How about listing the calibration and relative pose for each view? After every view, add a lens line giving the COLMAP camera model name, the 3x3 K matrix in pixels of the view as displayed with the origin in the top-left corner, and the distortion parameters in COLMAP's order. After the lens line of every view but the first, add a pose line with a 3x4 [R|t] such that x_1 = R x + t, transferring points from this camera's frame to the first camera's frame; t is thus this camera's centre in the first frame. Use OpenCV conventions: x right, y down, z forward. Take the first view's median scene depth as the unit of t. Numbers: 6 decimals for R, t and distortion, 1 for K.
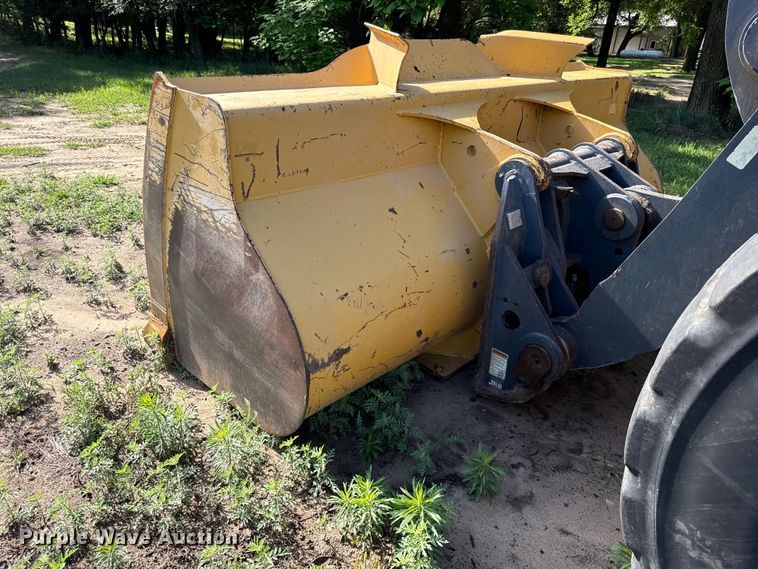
lens RADIAL K [[527.3, 0, 384.4], [0, 527.3, 287.2], [0, 0, 1]] dist [0.001364, -0.001688]
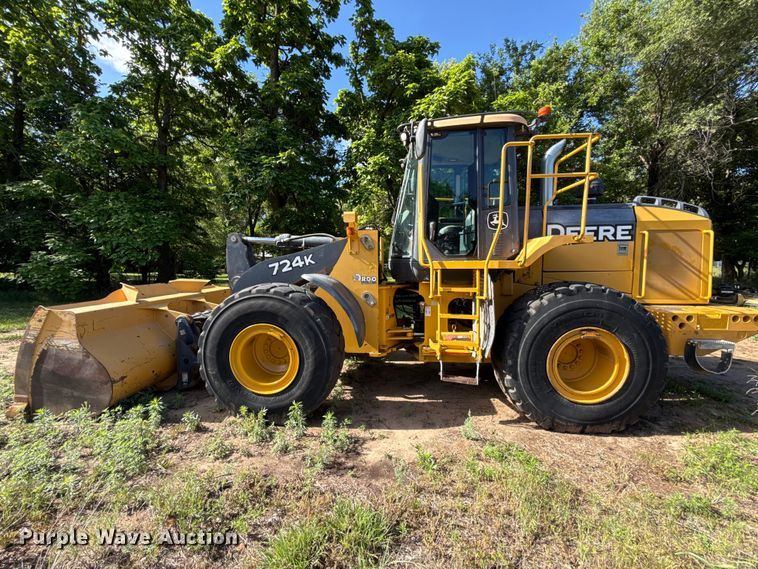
lens RADIAL K [[298.1, 0, 375.2], [0, 298.1, 284.9], [0, 0, 1]] dist [-0.000951, -0.000338]
pose [[0.758607, -0.079886, 0.646633, -0.040076], [0.304717, 0.920728, -0.243736, 0.455621], [-0.575902, 0.381940, 0.722813, -1.299959]]
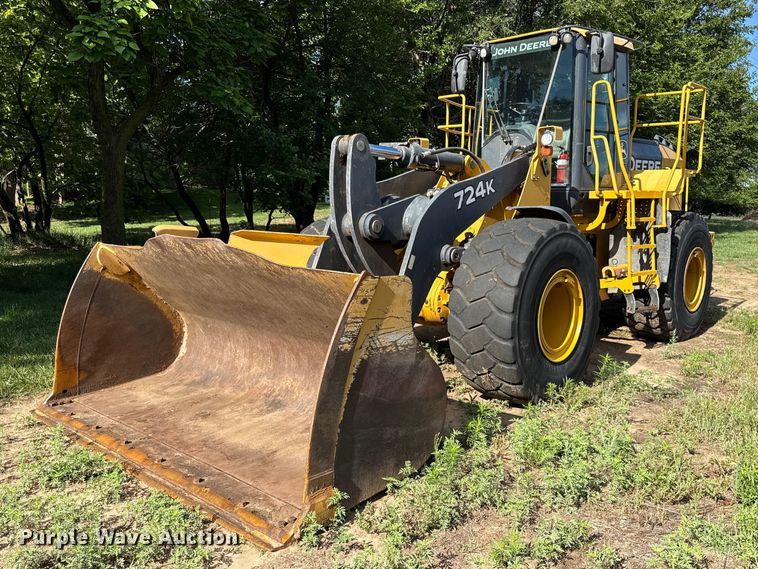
lens RADIAL K [[674.0, 0, 382.2], [0, 674.0, 282.5], [0, 0, 1]] dist [0.069510, 0.004862]
pose [[-0.060401, -0.149308, 0.986944, -2.072335], [0.428650, 0.889058, 0.160733, -0.580019], [-0.901449, 0.432762, 0.010301, 0.812484]]
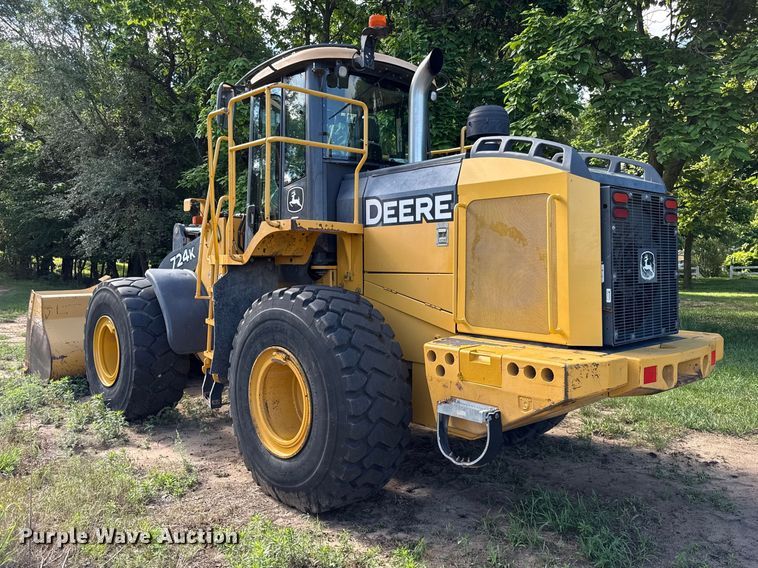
lens RADIAL K [[620.0, 0, 375.8], [0, 620.0, 280.3], [0, 0, 1]] dist [0.050080, -0.001300]
pose [[0.998746, -0.029054, -0.040766, 2.018370], [0.010499, 0.917801, -0.396902, 1.228469], [0.048947, 0.395977, 0.916955, -2.790514]]
